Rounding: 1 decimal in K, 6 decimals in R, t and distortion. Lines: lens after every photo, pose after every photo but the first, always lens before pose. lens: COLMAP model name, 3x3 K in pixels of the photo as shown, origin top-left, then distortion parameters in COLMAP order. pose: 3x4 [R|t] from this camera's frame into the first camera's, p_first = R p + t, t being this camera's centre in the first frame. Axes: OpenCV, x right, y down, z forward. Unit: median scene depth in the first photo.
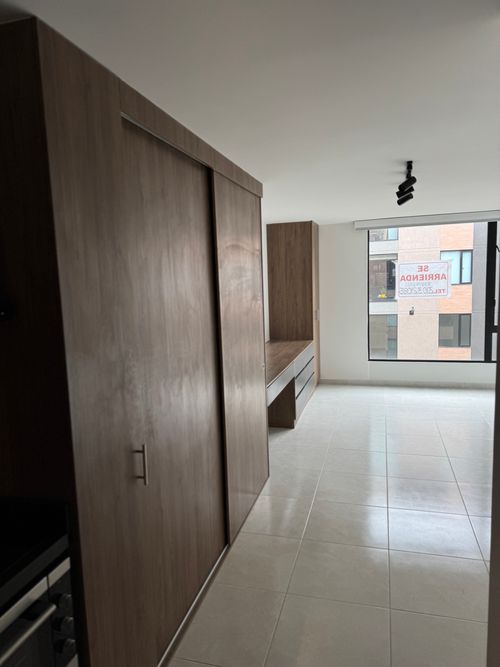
lens RADIAL K [[479.6, 0, 249.8], [0, 479.6, 334.3], [0, 0, 1]] dist [0.012481, -0.011930]
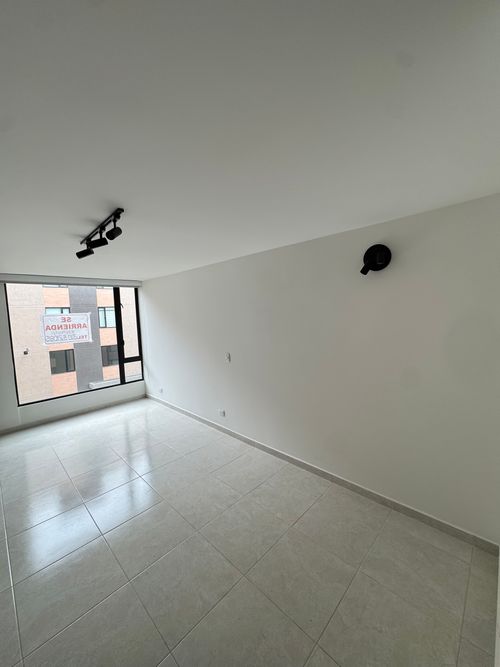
lens RADIAL K [[267.0, 0, 249.4], [0, 267.0, 331.3], [0, 0, 1]] dist [-0.001536, 0.001017]
pose [[0.486250, -0.045726, 0.872622, -0.003449], [0.124920, 0.992010, -0.017627, -0.013704], [-0.864844, 0.117579, 0.488077, 0.099055]]
